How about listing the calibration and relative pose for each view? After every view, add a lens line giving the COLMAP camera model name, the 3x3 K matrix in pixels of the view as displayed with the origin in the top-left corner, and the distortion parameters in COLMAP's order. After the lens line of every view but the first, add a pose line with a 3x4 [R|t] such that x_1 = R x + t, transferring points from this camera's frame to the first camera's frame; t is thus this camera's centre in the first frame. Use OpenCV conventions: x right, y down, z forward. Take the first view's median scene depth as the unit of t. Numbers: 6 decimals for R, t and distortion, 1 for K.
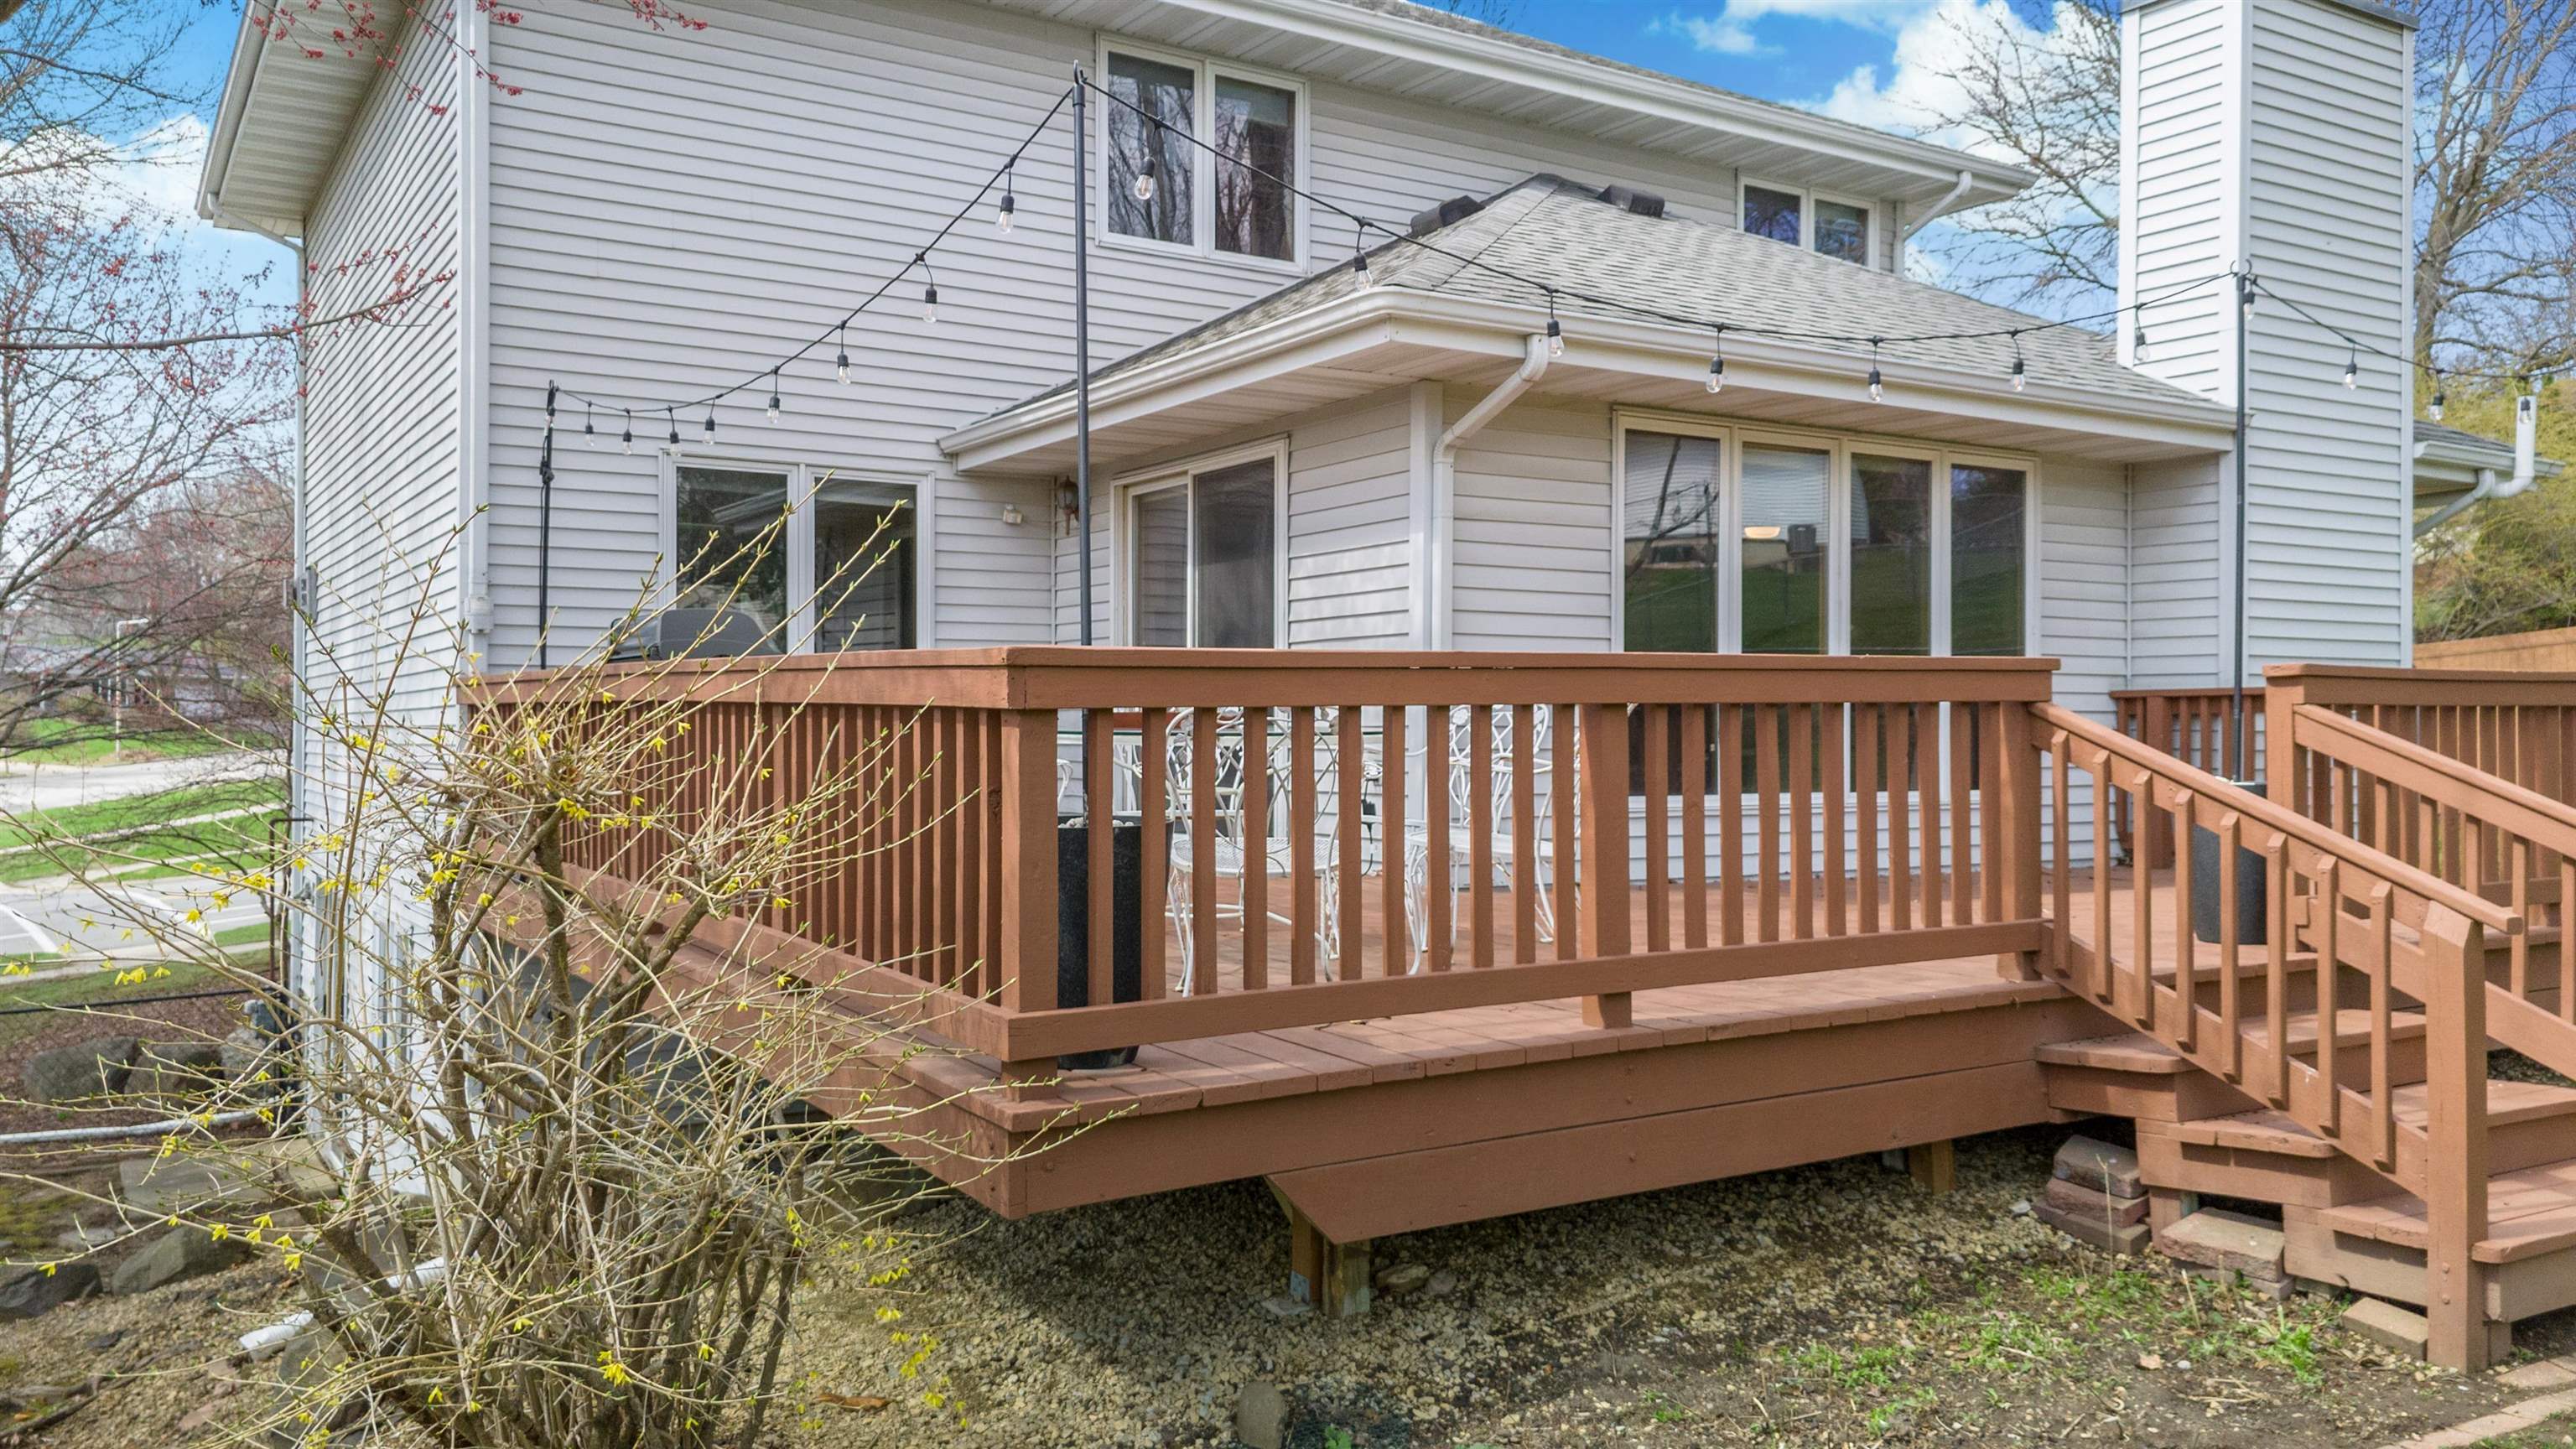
lens RADIAL K [[1937.6, 0, 1234.5], [0, 1937.6, 686.0], [0, 0, 1]] dist [0.084085, -0.065530]
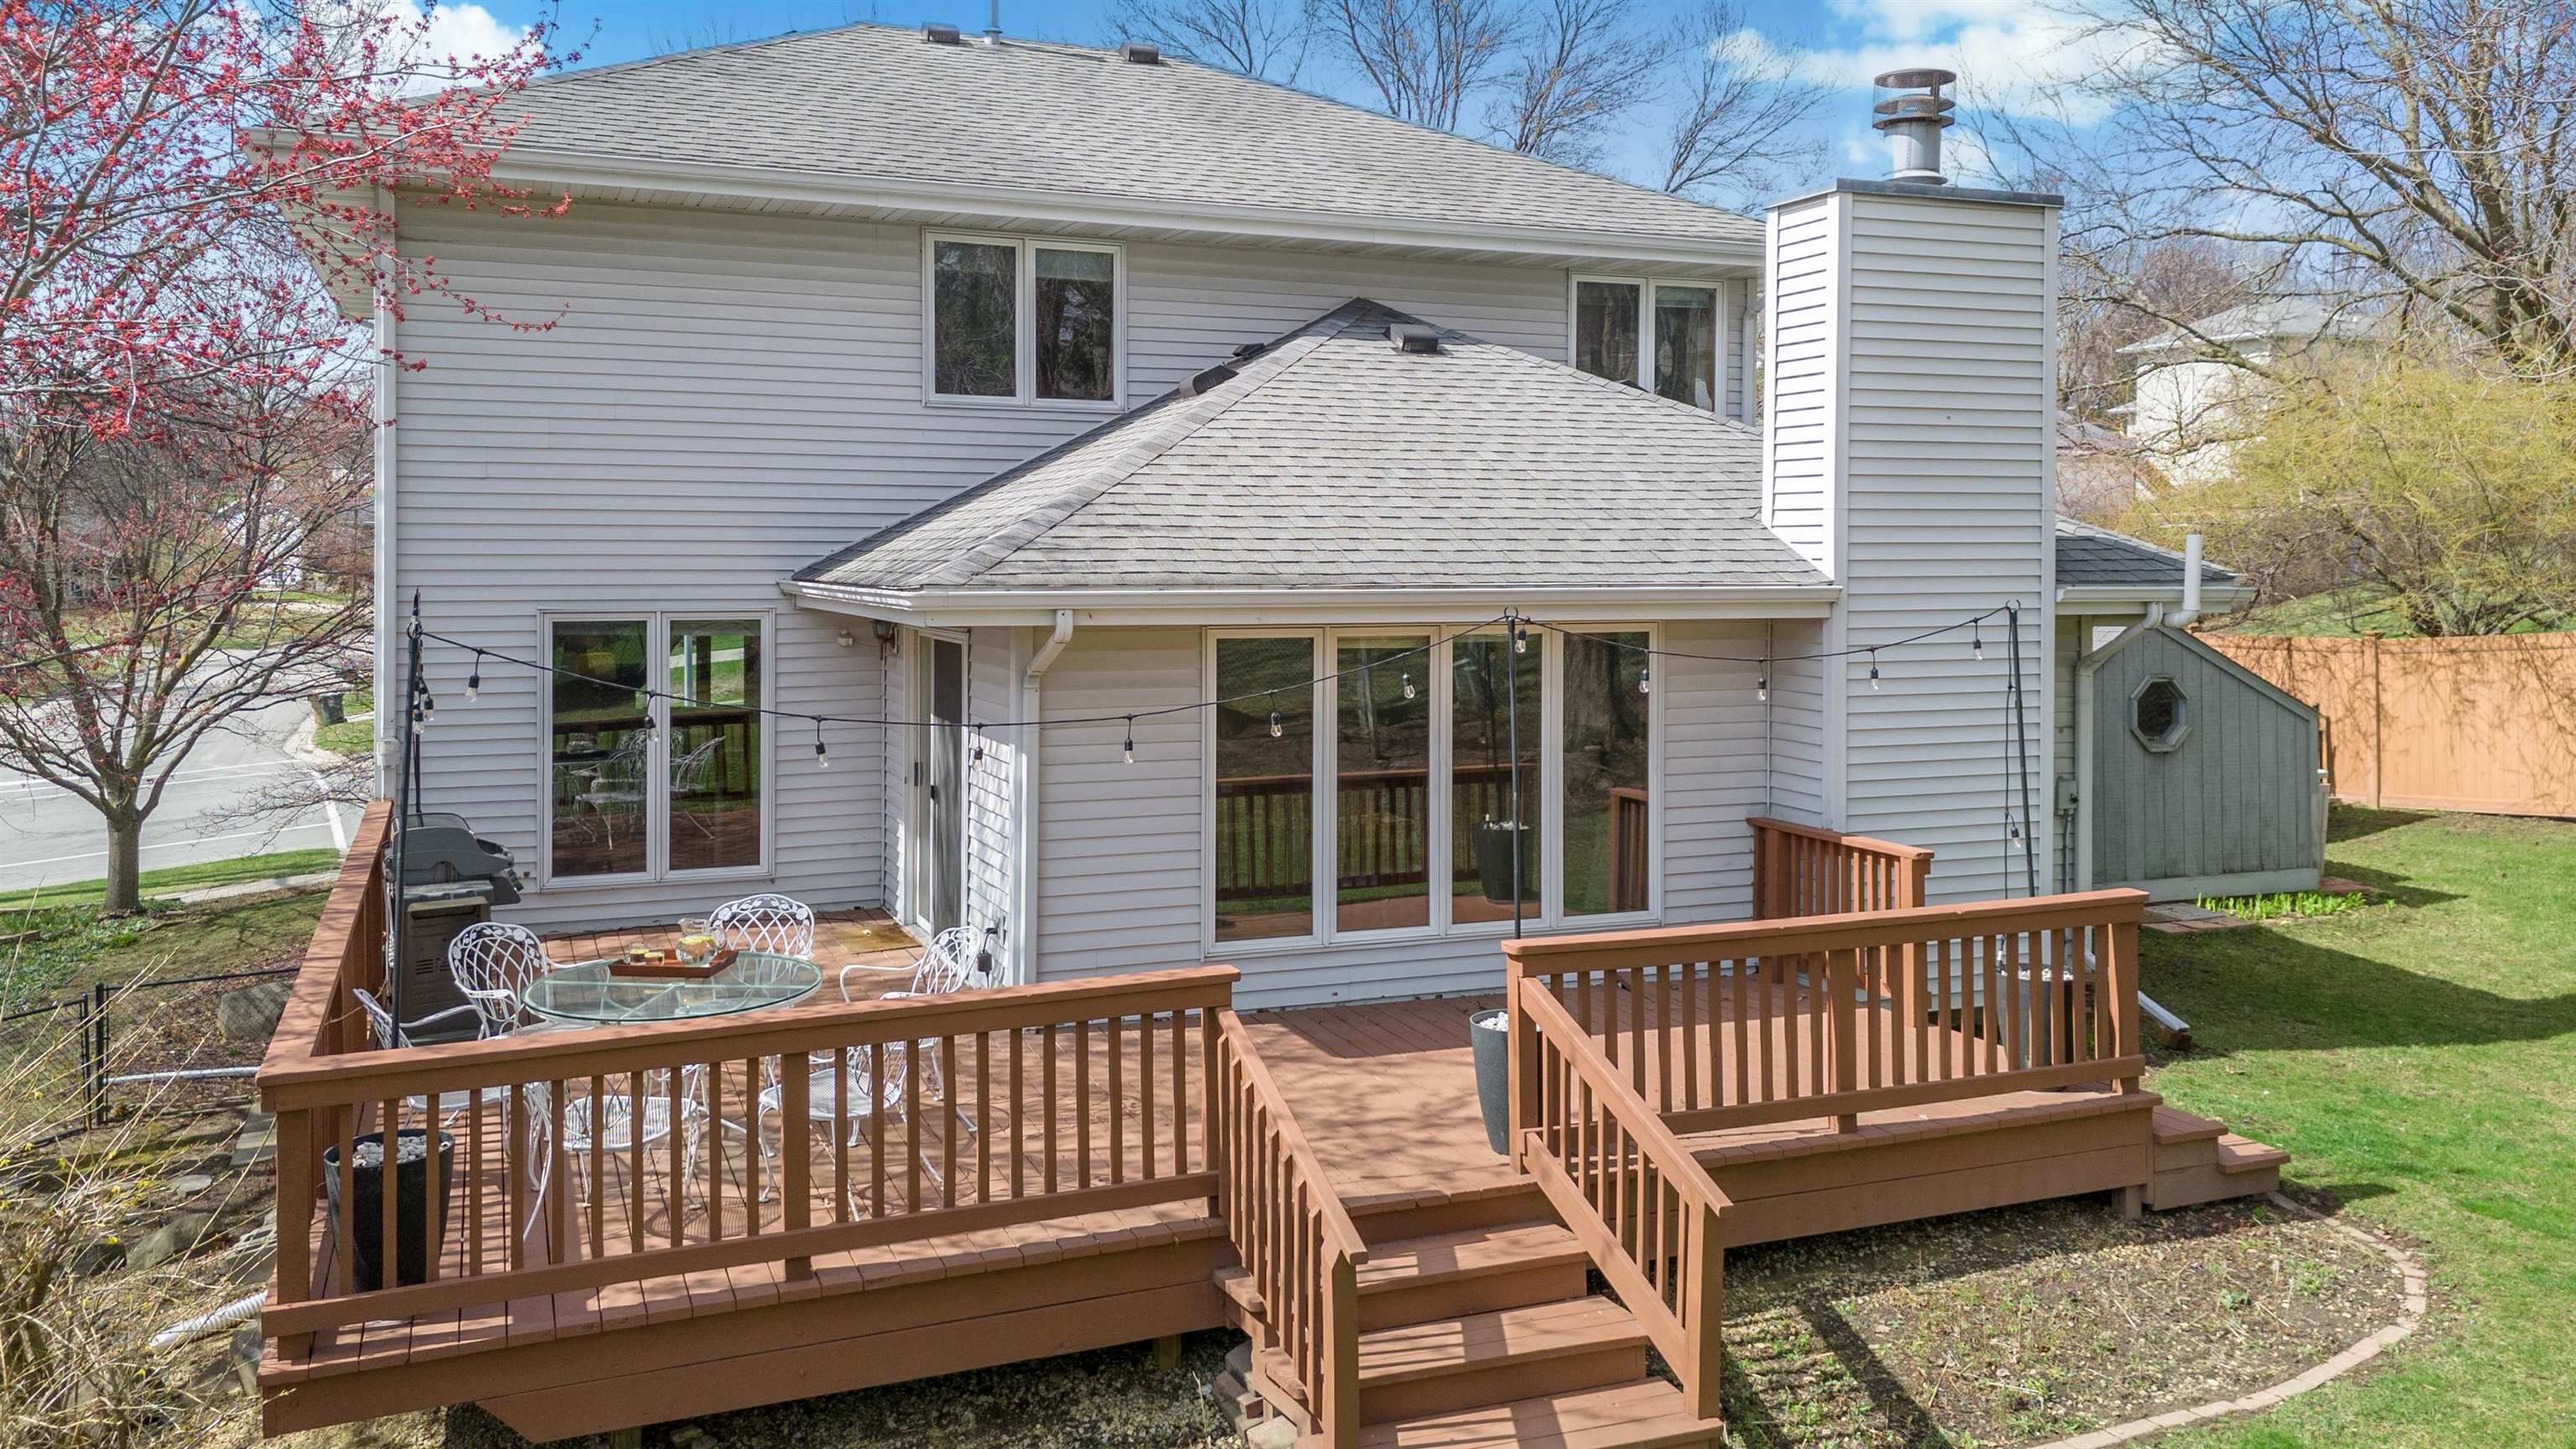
lens RADIAL K [[1937.6, 0, 1216.1], [0, 1937.6, 545.6], [0, 0, 1]] dist [0.084085, -0.065530]
pose [[0.982959, -0.003577, -0.183789, 0.347821], [0.007464, 0.999763, 0.020458, -0.176245], [0.183672, -0.021481, 0.982753, -0.149448]]
